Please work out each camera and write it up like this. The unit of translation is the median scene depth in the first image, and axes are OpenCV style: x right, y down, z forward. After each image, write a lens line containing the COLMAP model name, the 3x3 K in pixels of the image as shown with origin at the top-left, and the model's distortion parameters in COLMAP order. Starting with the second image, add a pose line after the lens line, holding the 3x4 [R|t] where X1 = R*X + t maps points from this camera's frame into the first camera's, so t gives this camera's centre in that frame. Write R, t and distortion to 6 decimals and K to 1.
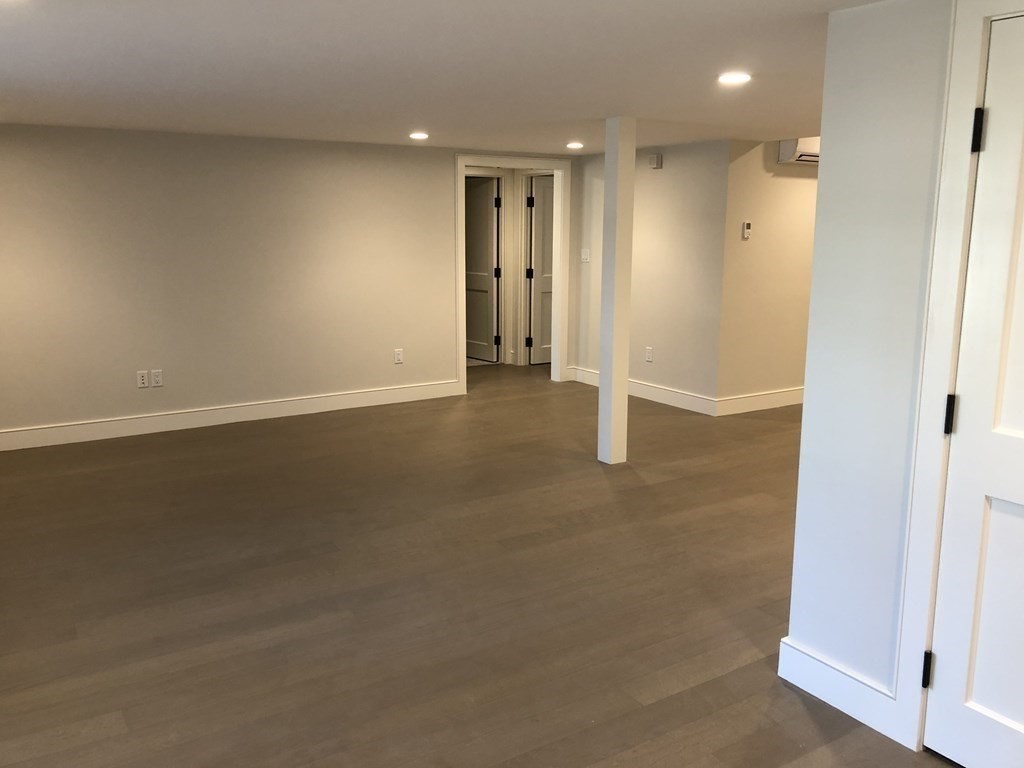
lens RADIAL K [[826.1, 0, 515.2], [0, 826.1, 382.2], [0, 0, 1]] dist [0.012663, -0.031515]
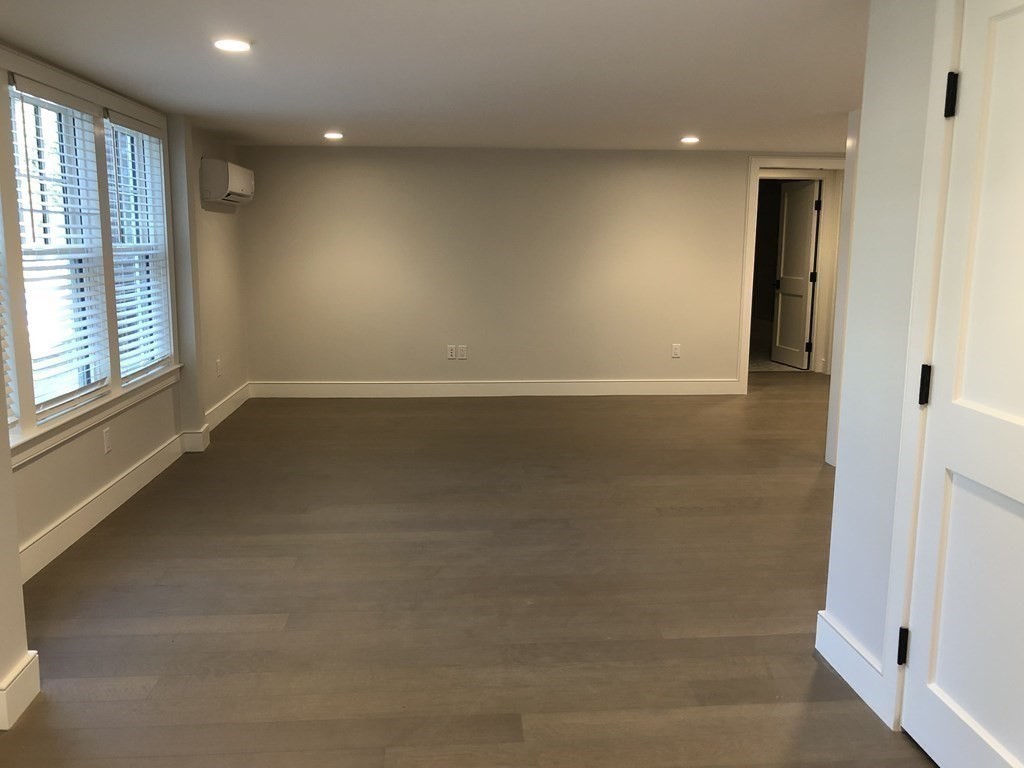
lens RADIAL K [[826.1, 0, 506.8], [0, 826.1, 382.0], [0, 0, 1]] dist [0.012663, -0.031515]
pose [[0.882957, 0.081807, -0.462271, 0.165494], [-0.089419, 0.995979, 0.005461, 0.022833], [0.460859, 0.036514, 0.886722, -0.032763]]
